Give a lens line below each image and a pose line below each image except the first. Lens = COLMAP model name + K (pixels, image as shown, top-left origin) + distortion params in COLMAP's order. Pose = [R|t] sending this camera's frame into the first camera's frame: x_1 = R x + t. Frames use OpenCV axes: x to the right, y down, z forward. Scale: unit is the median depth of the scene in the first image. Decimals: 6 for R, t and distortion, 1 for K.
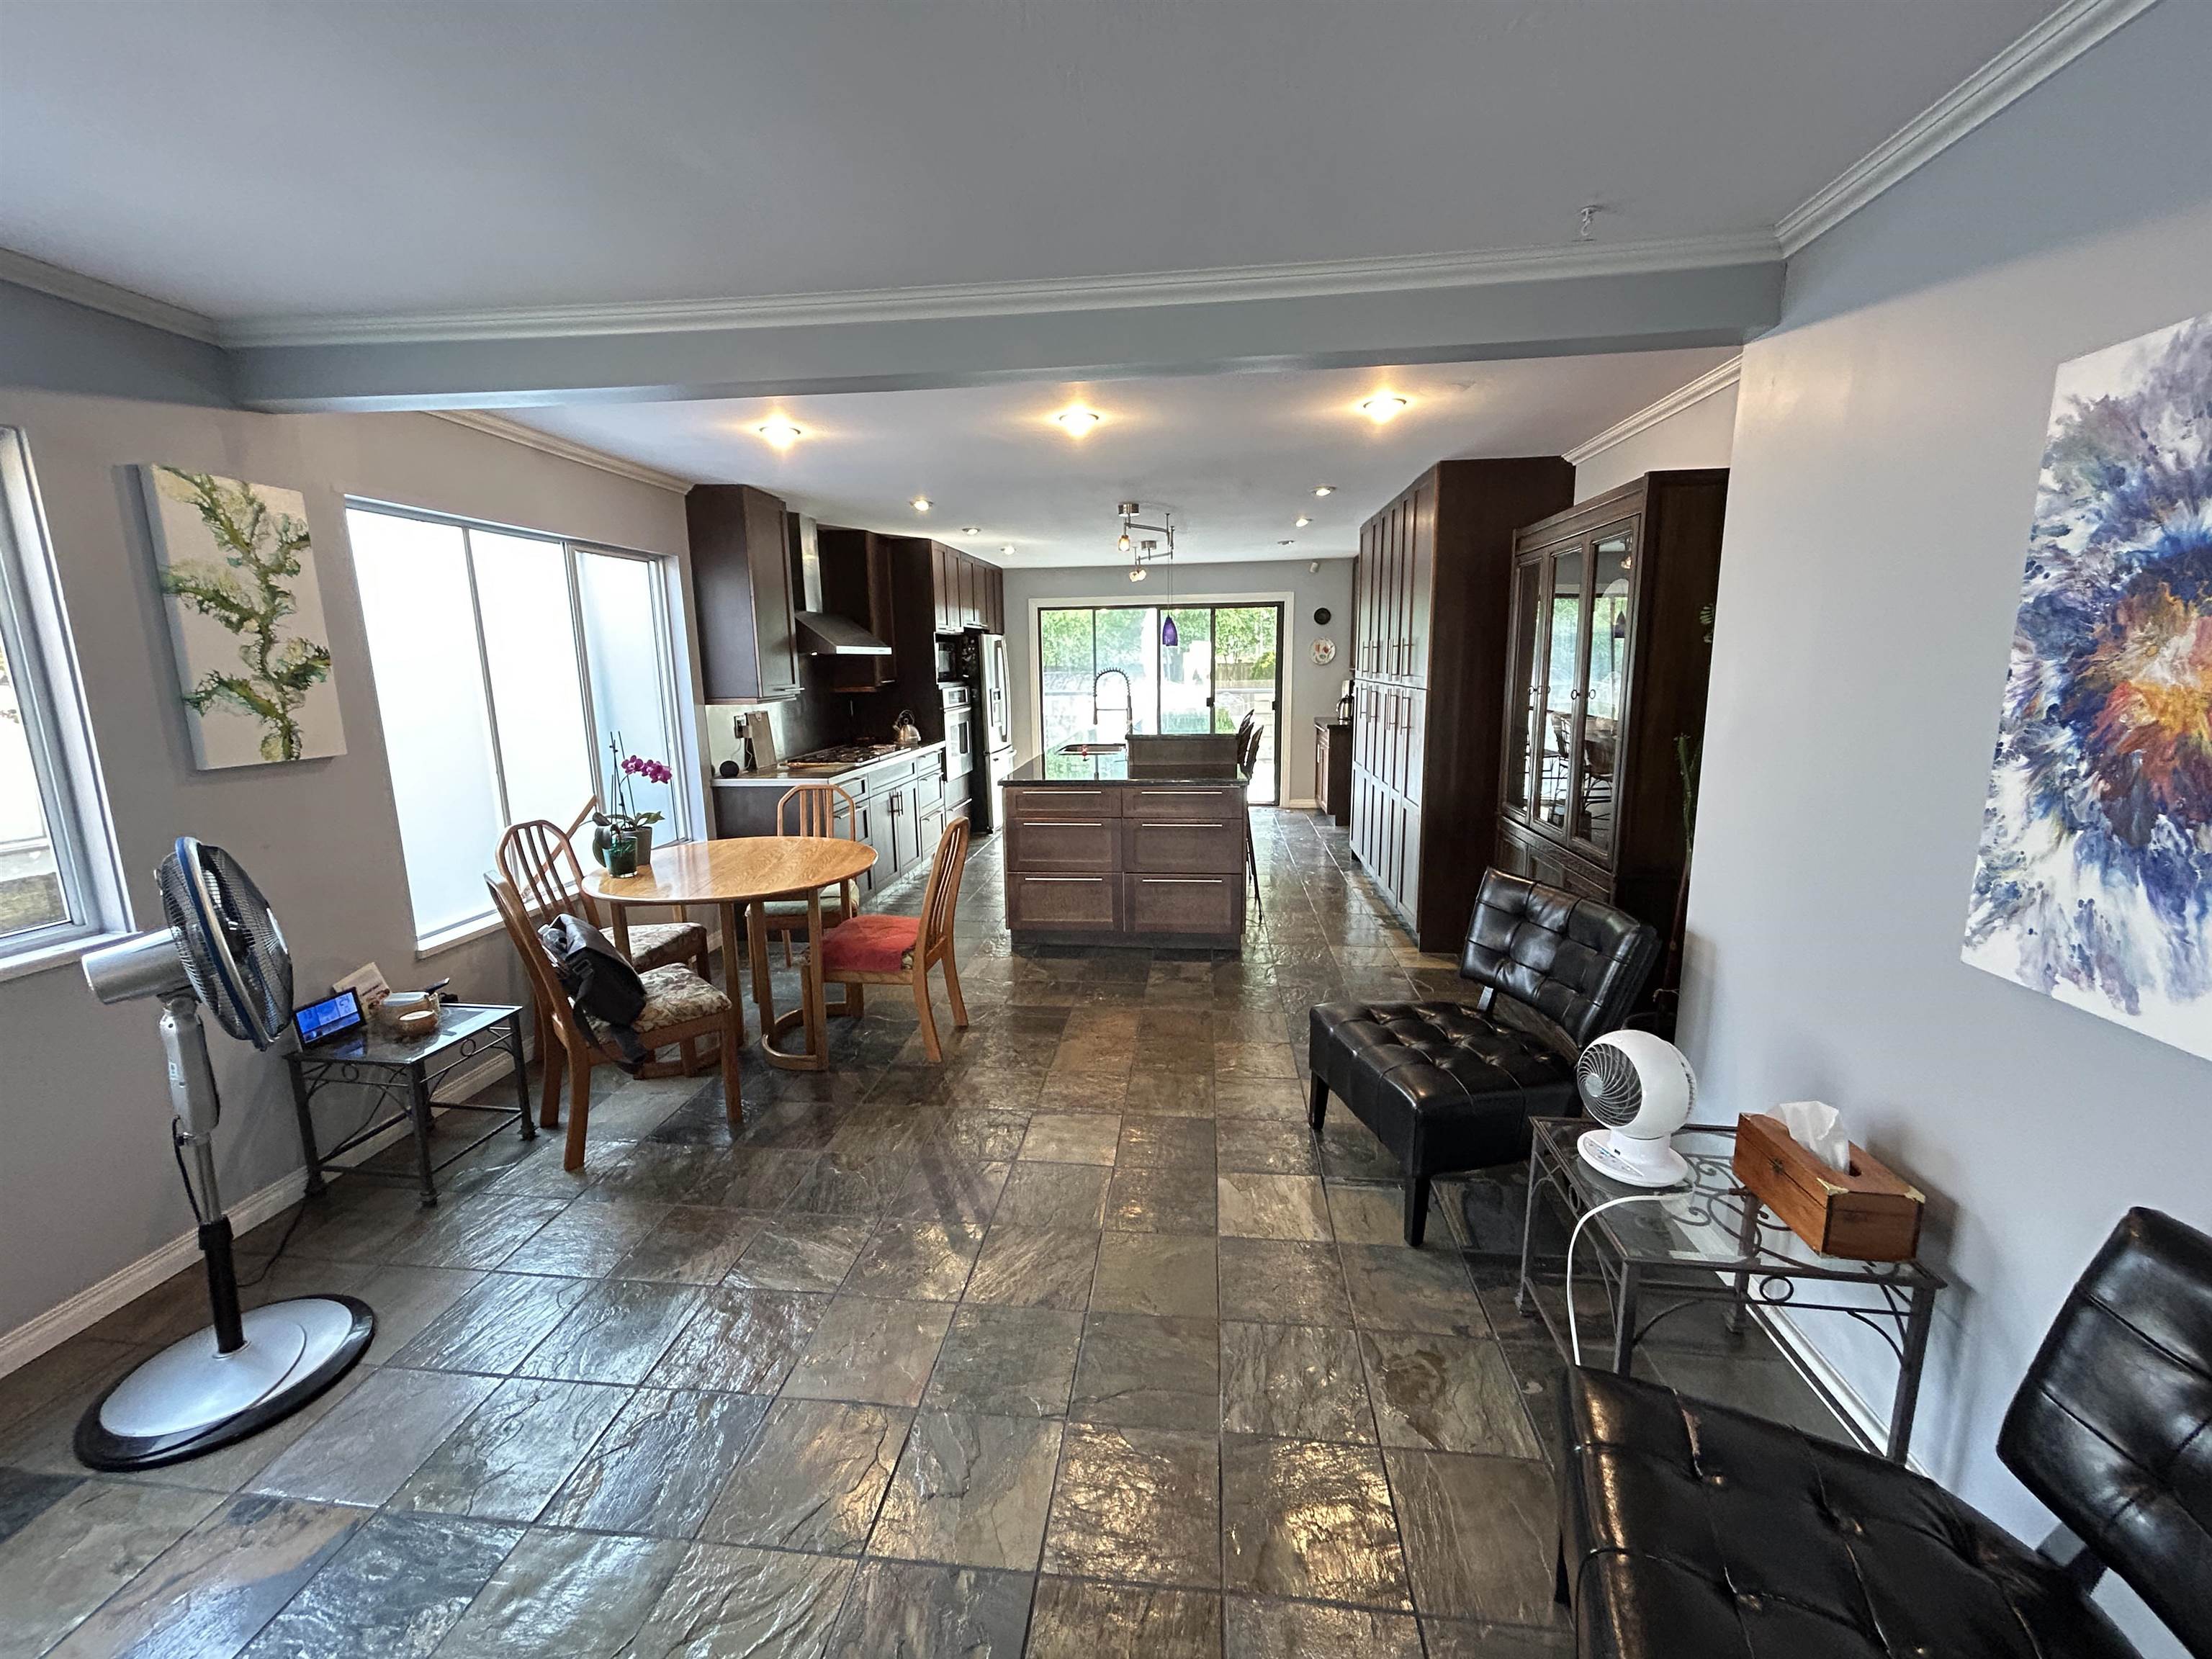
lens RADIAL K [[884.8, 0, 1099.7], [0, 884.8, 817.4], [0, 0, 1]] dist [-0.002102, 0.001199]
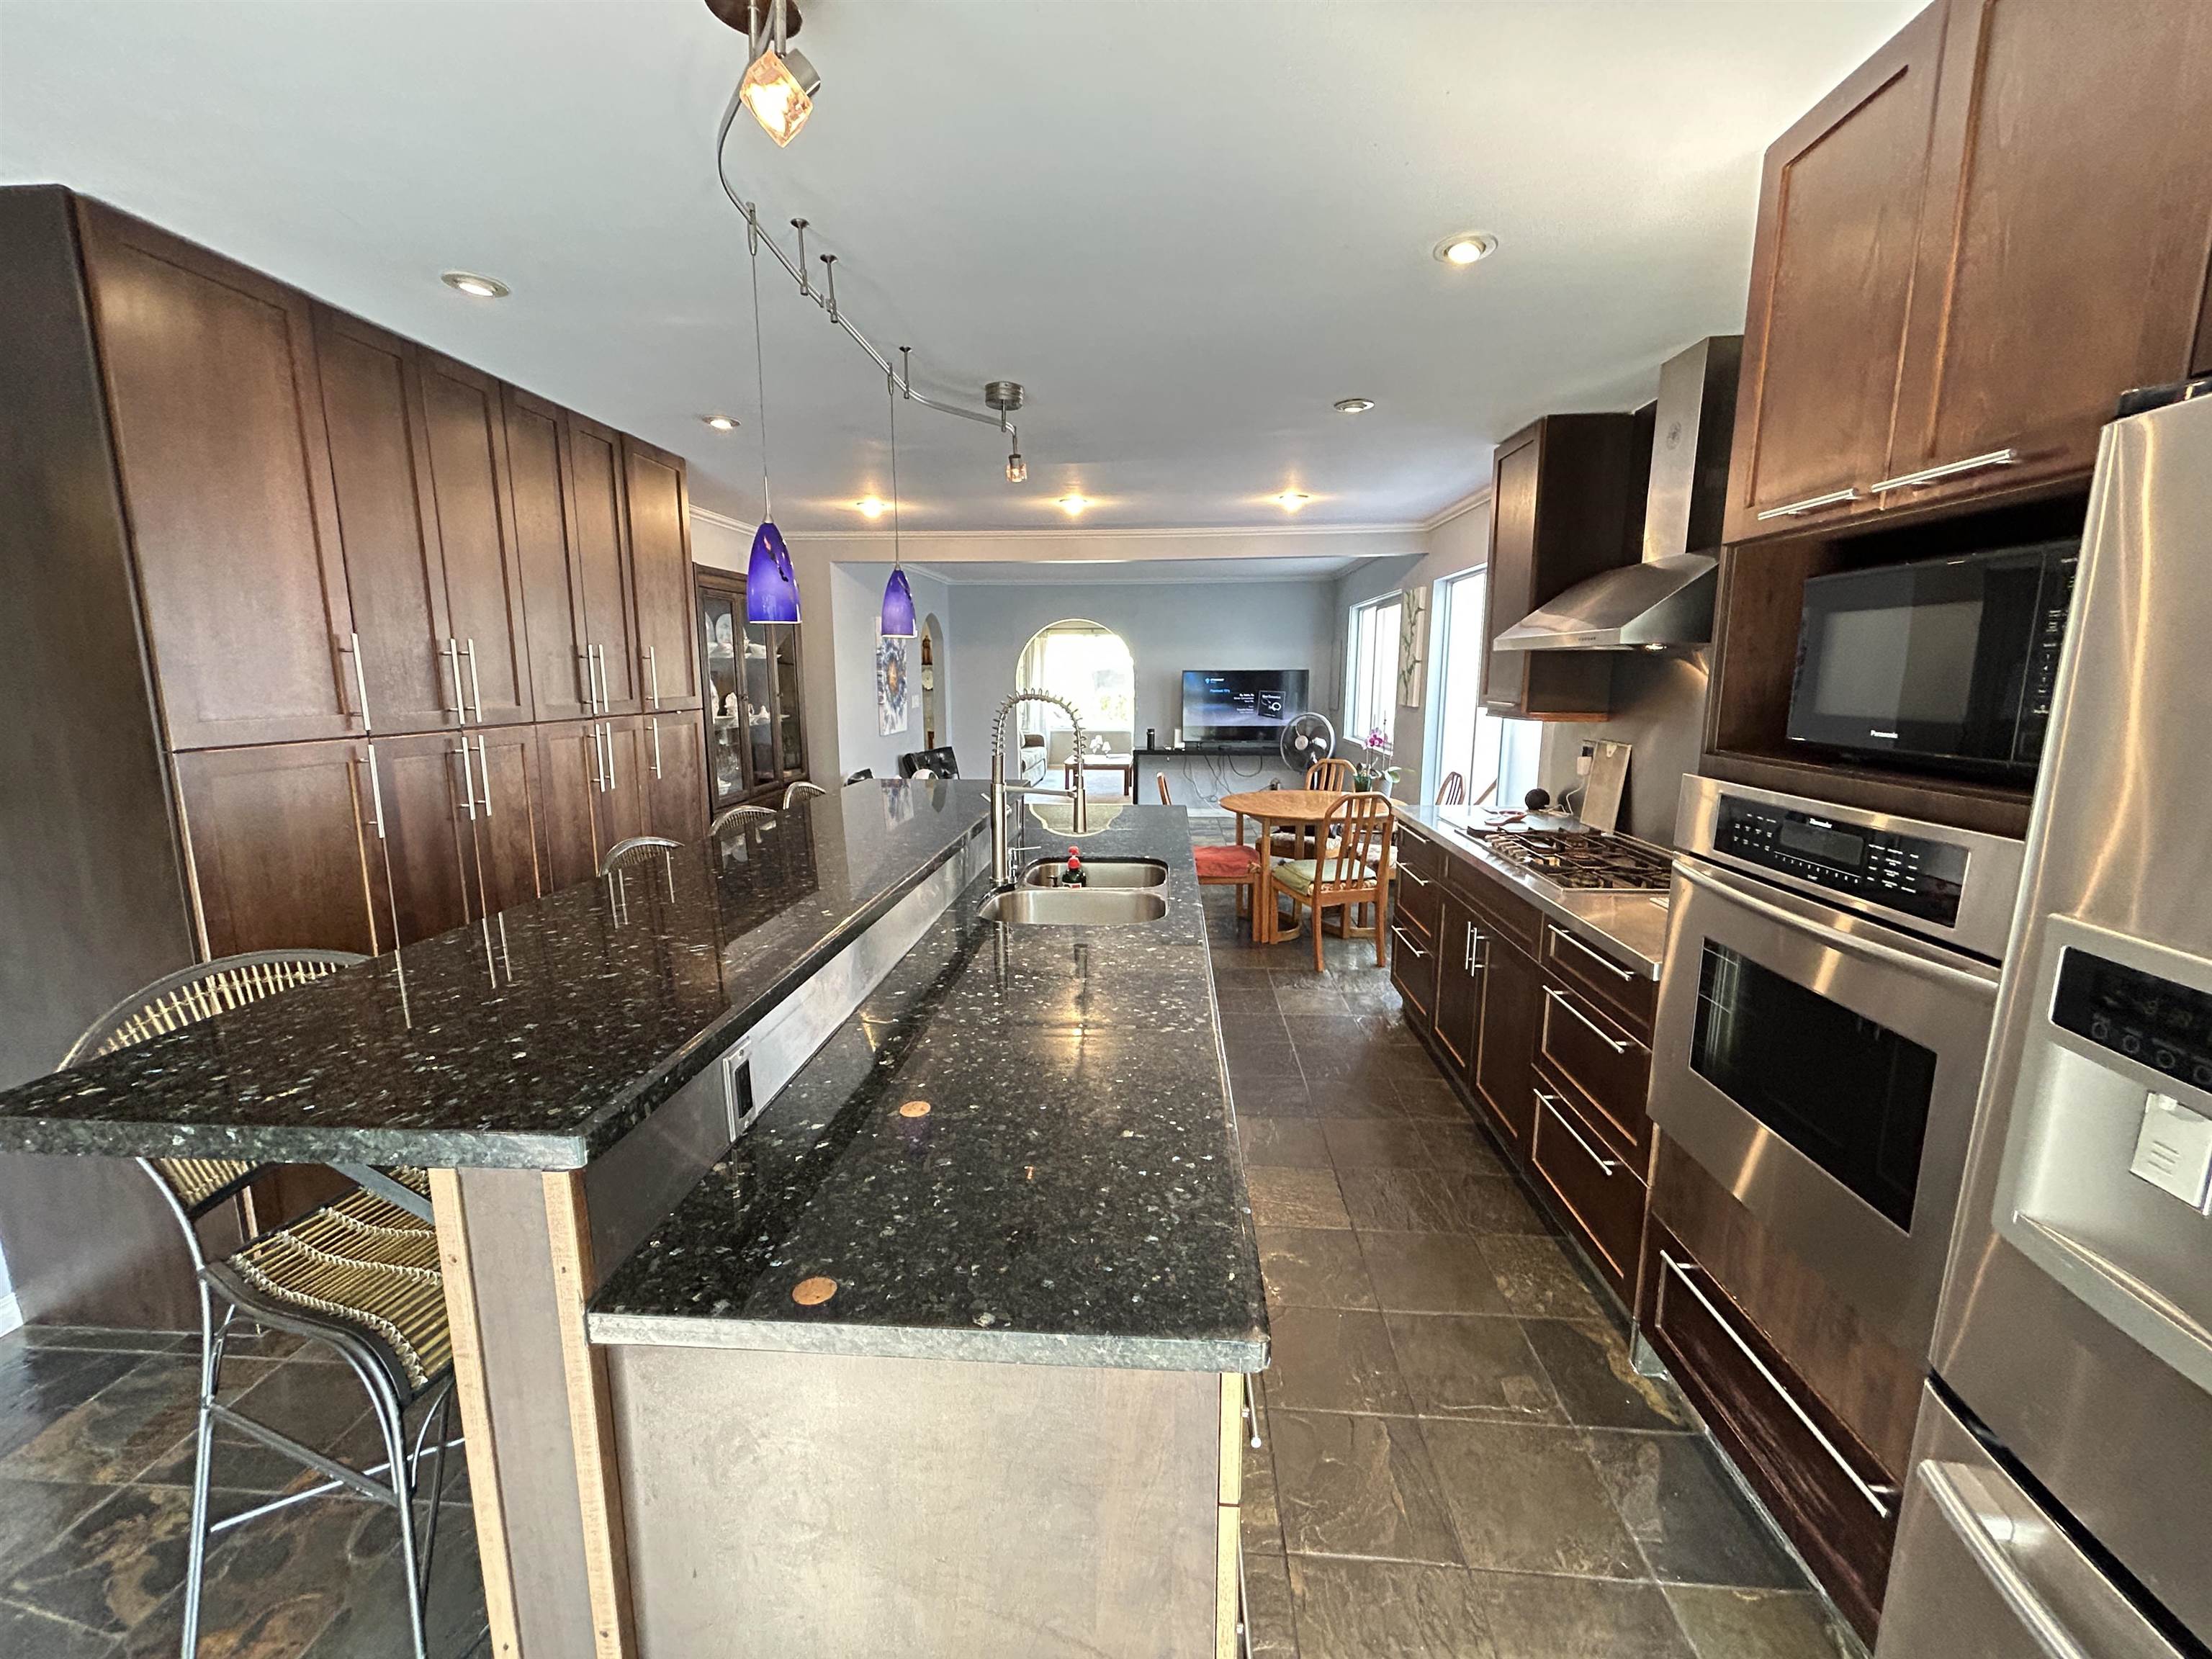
lens RADIAL K [[884.8, 0, 1104.5], [0, 884.8, 821.1], [0, 0, 1]] dist [-0.002102, 0.001199]
pose [[-0.998631, 0.025958, -0.045407, 0.002733], [0.008994, 0.940448, 0.339819, -0.228871], [0.051524, 0.338946, -0.939394, 1.284913]]
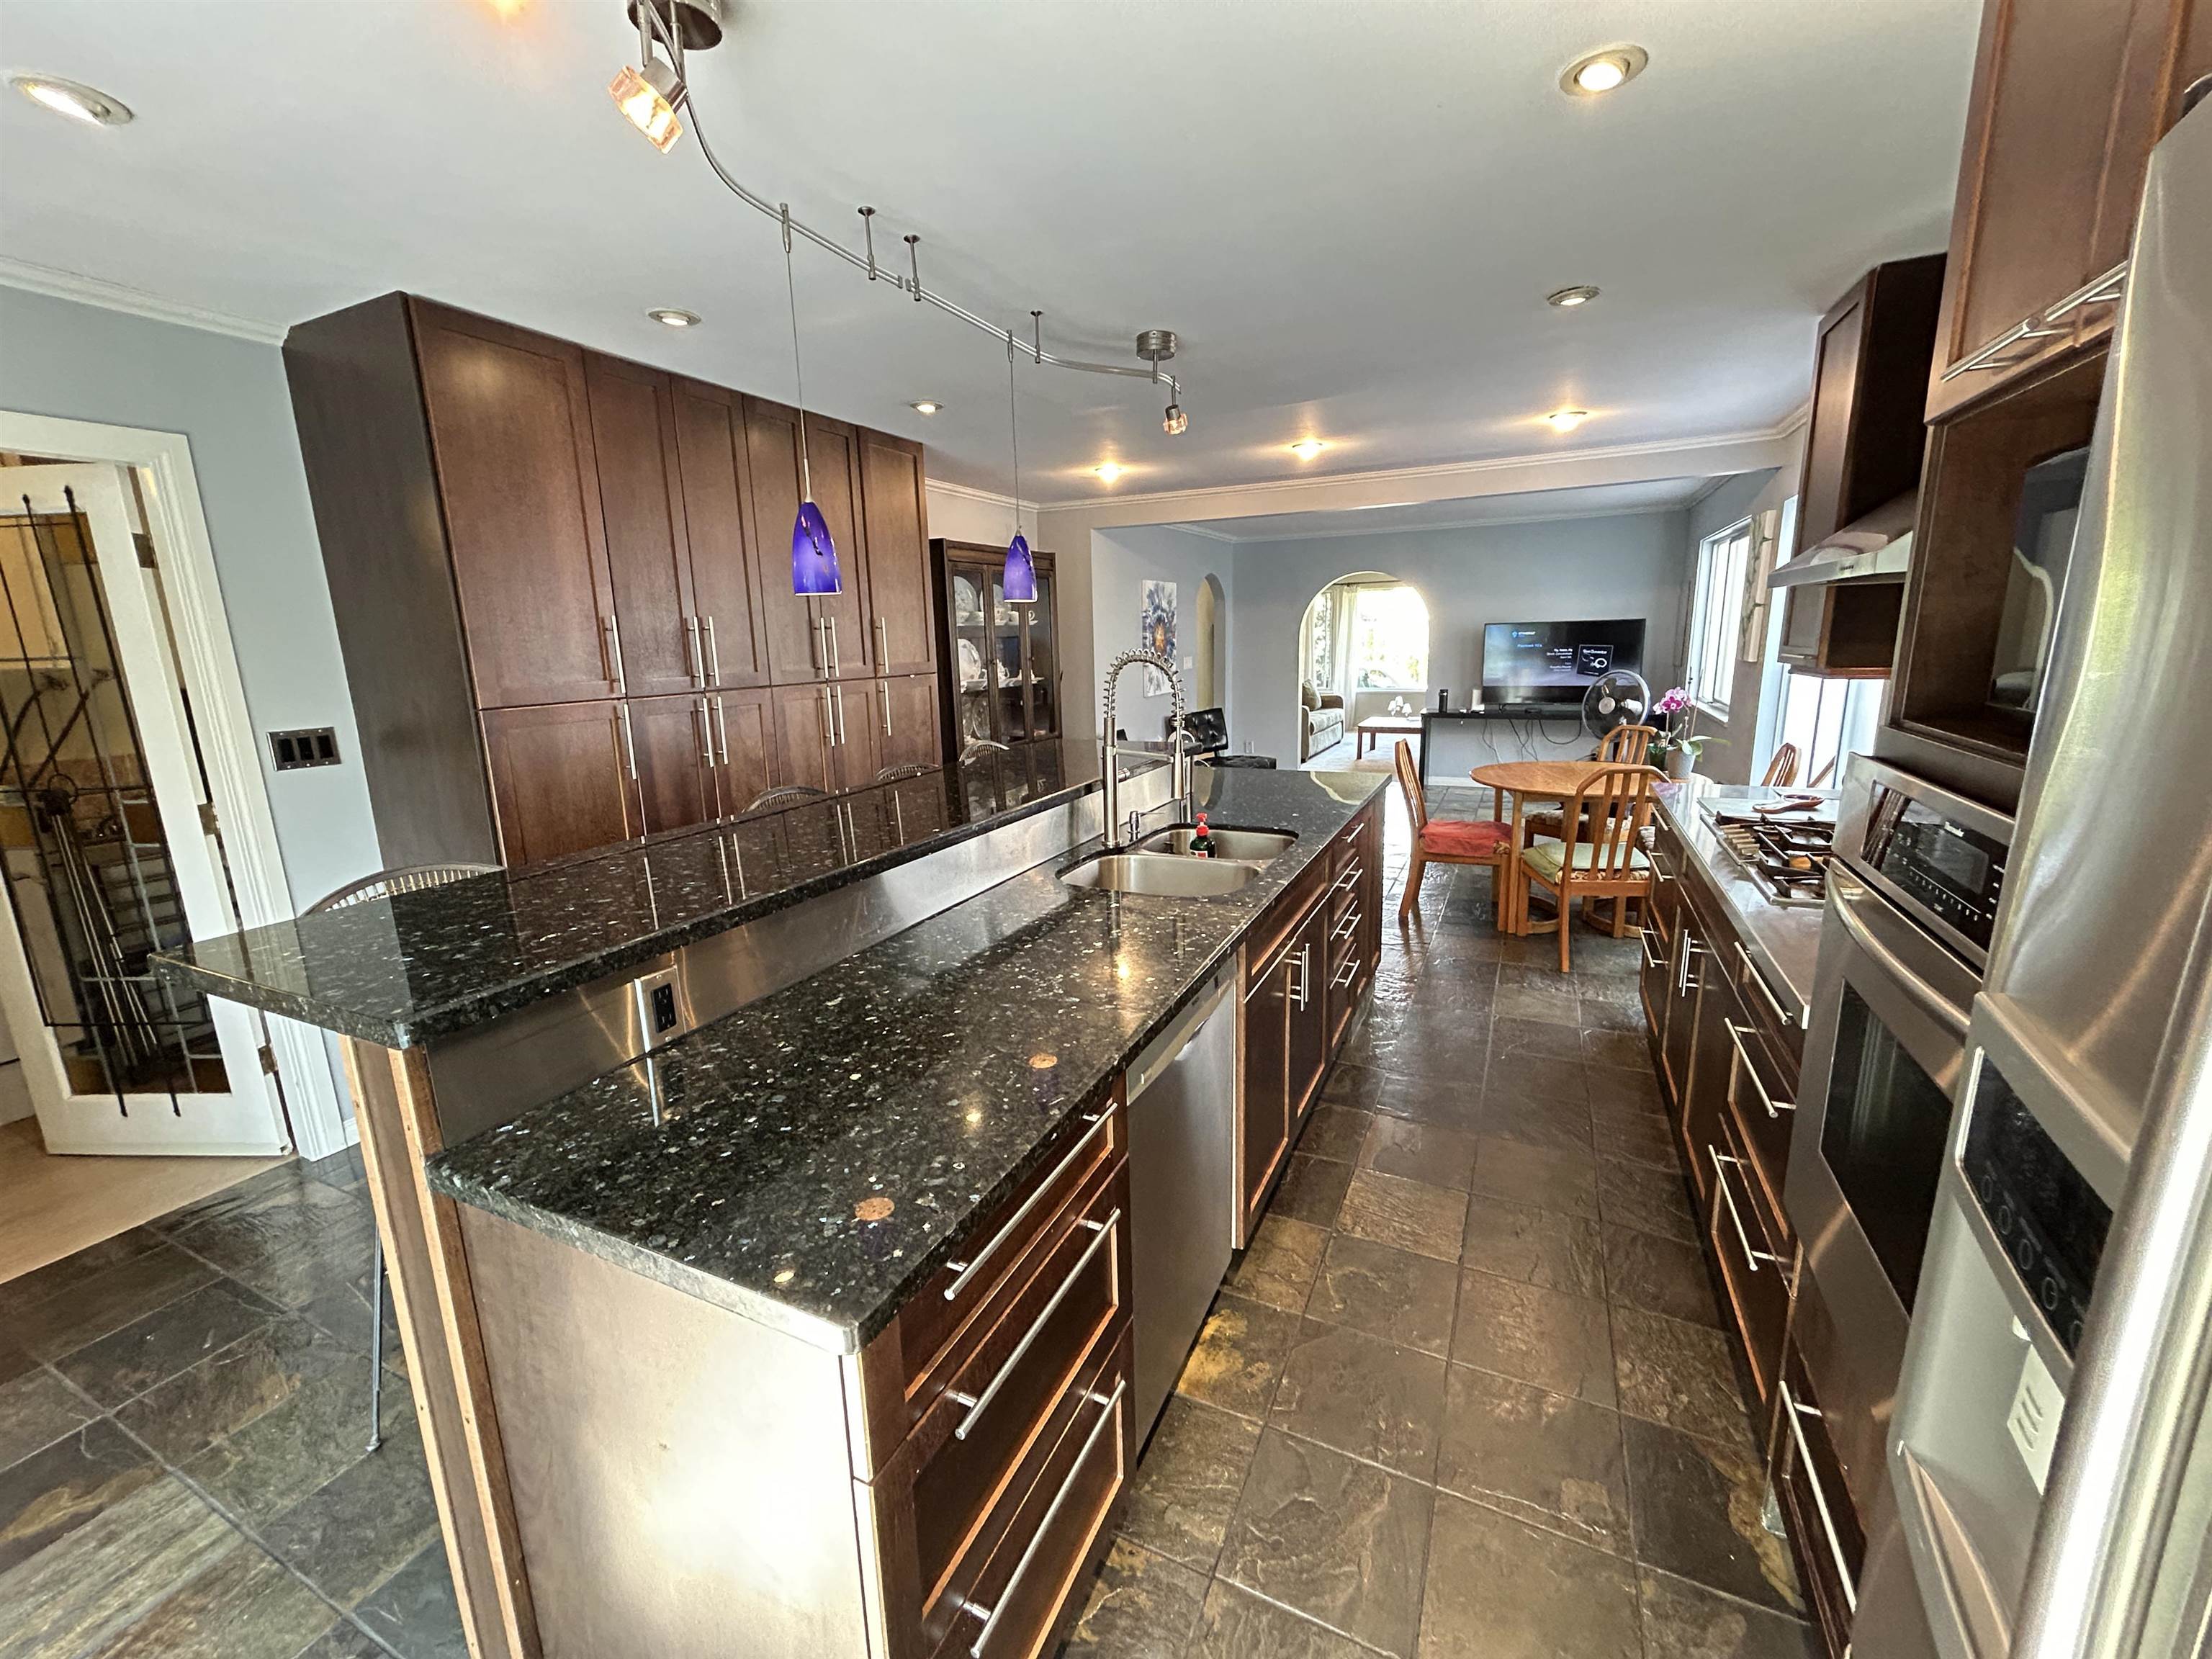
lens RADIAL K [[884.8, 0, 1106.5], [0, 884.8, 820.0], [0, 0, 1]] dist [-0.002102, 0.001199]
pose [[-0.945927, -0.024055, 0.323488, -0.092353], [0.099153, 0.928075, 0.358952, -0.221935], [-0.308855, 0.371617, -0.875505, 1.263683]]
